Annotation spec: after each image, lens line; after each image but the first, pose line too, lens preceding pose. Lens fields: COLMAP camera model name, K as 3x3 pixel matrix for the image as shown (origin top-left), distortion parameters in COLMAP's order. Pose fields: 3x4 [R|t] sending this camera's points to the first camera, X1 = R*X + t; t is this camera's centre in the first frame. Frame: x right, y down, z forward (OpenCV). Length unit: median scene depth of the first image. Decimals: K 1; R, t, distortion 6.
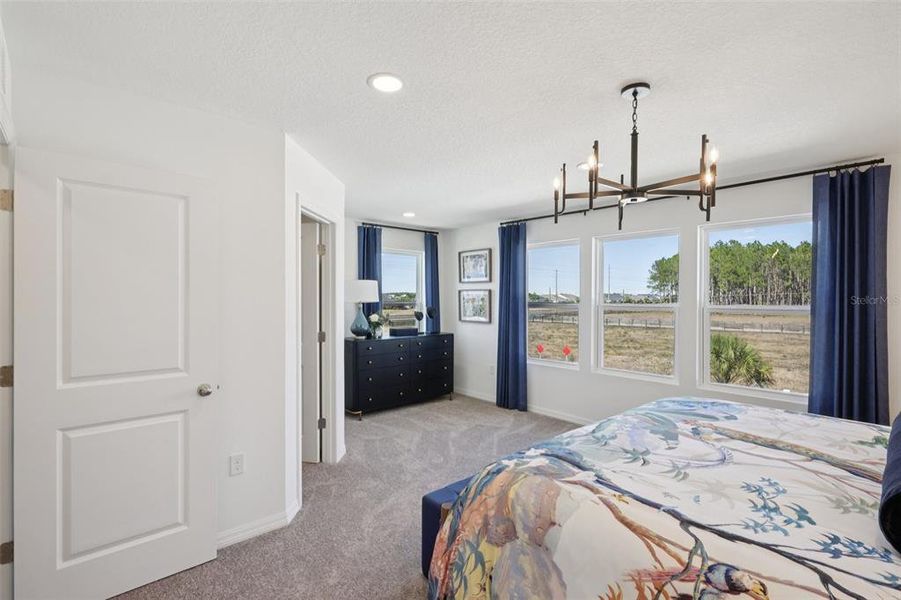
lens RADIAL K [[416.3, 0, 448.0], [0, 416.3, 298.8], [0, 0, 1]] dist [0.002412, 0.000419]
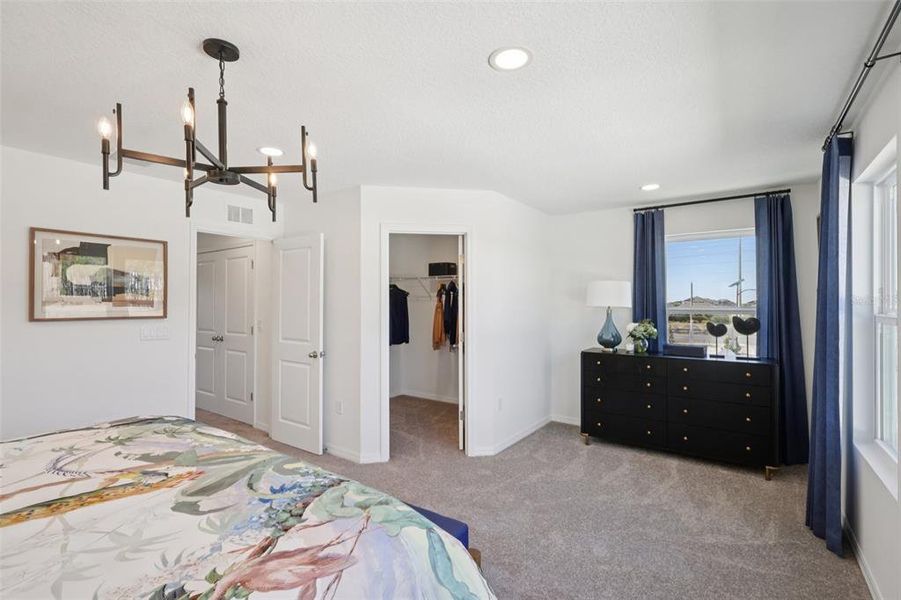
lens RADIAL K [[416.3, 0, 449.8], [0, 416.3, 301.4], [0, 0, 1]] dist [0.002412, 0.000419]
pose [[0.216100, -0.007823, -0.976340, 1.442186], [-0.001165, 0.999965, -0.008270, 0.008003], [0.976371, 0.002924, 0.216083, 1.344451]]
